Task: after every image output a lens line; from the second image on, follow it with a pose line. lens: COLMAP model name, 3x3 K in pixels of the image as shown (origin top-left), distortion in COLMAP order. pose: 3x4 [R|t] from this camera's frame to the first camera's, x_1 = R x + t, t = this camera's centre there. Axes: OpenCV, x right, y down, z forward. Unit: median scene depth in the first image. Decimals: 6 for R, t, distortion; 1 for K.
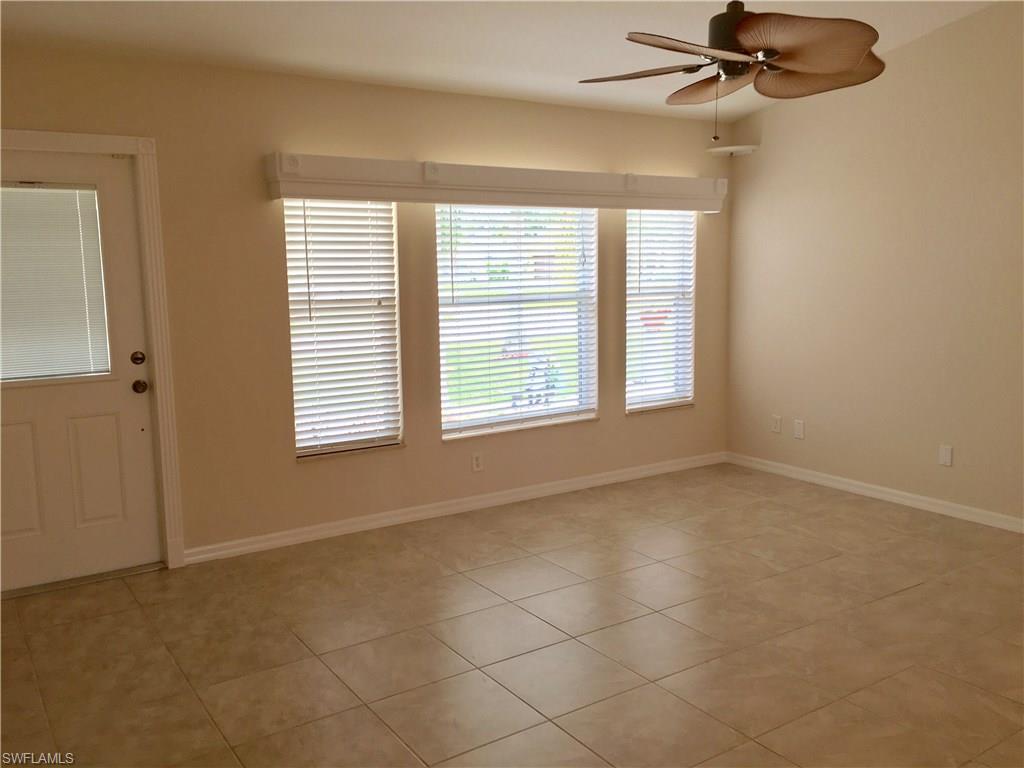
lens RADIAL K [[881.9, 0, 509.8], [0, 881.9, 376.1], [0, 0, 1]] dist [0.094902, -0.123092]
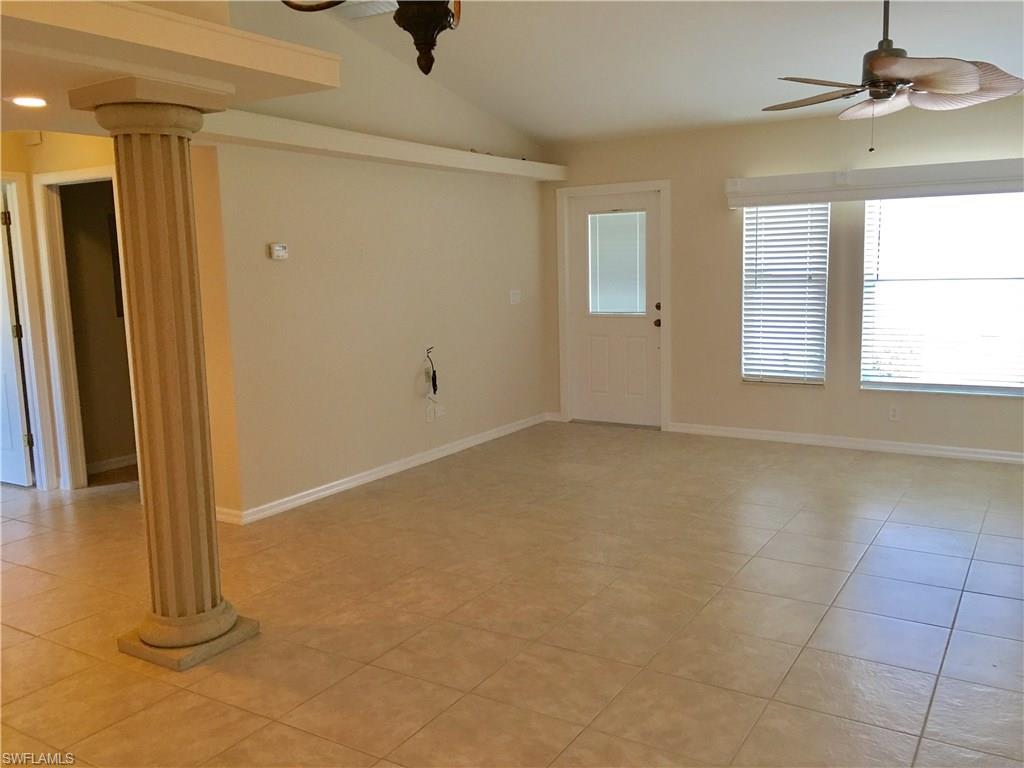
lens RADIAL K [[881.9, 0, 509.8], [0, 881.9, 376.1], [0, 0, 1]] dist [0.094902, -0.123092]
pose [[0.417321, 0.114117, -0.901565, 0.943294], [-0.108188, 0.991268, 0.075393, 0.014277], [0.902296, 0.066075, 0.426023, 0.012293]]
